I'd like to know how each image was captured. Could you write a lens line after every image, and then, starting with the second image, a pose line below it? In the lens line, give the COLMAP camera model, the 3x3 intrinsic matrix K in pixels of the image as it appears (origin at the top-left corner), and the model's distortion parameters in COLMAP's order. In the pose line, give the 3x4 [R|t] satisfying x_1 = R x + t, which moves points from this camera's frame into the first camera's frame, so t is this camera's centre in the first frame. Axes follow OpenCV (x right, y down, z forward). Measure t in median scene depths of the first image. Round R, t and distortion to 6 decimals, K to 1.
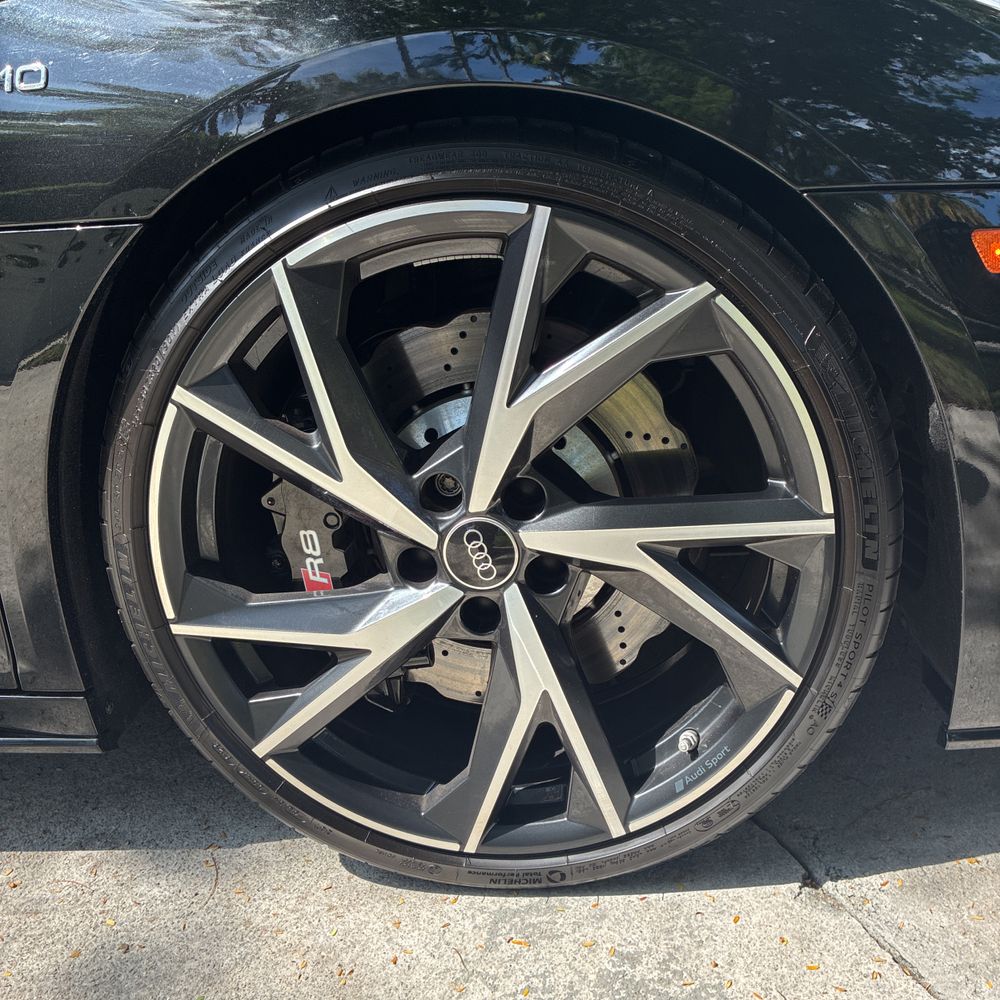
lens RADIAL K [[1010.3, 0, 486.4], [0, 1010.3, 497.6], [0, 0, 1]] dist [-0.002649, 0.039691]
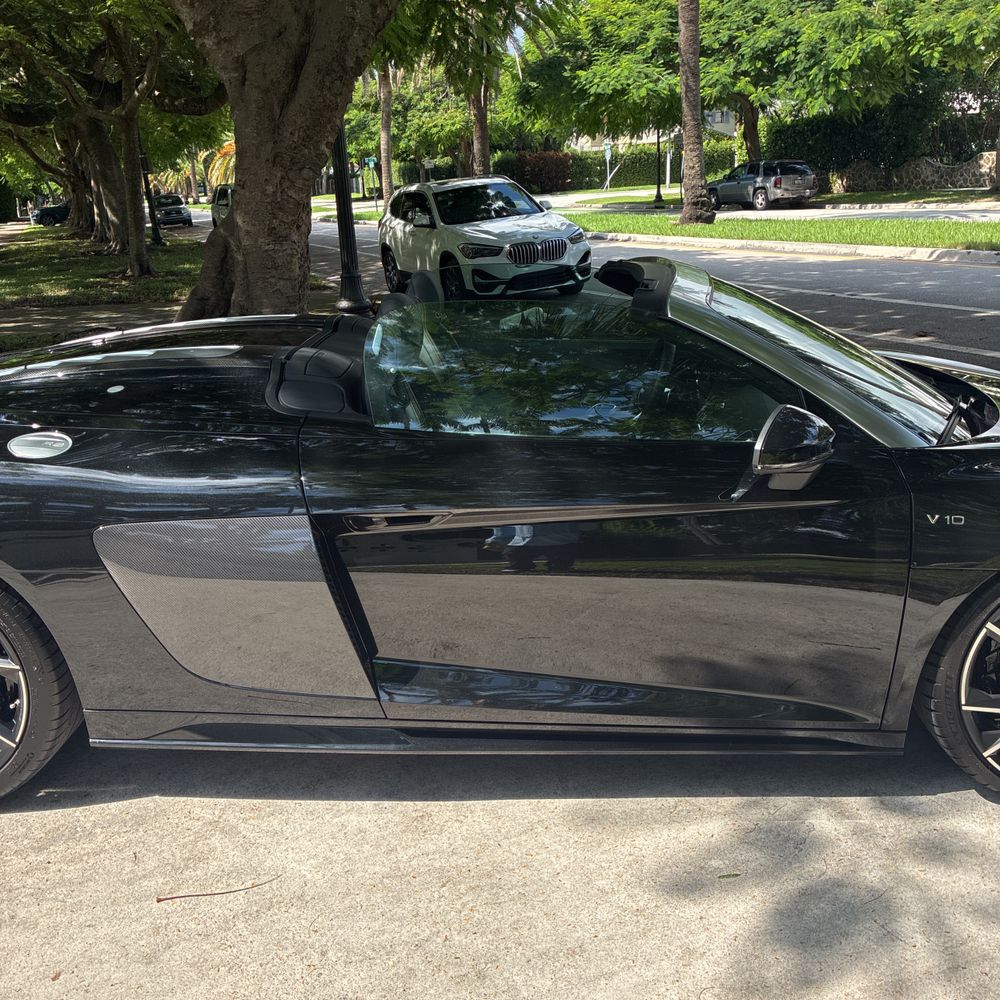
lens RADIAL K [[1010.3, 0, 486.4], [0, 1010.3, 497.6], [0, 0, 1]] dist [-0.002649, 0.039691]
pose [[0.995265, 0.020938, 0.094915, -1.888961], [-0.018764, 0.999542, -0.023736, -0.348987], [-0.095369, 0.021843, 0.995202, -1.611069]]
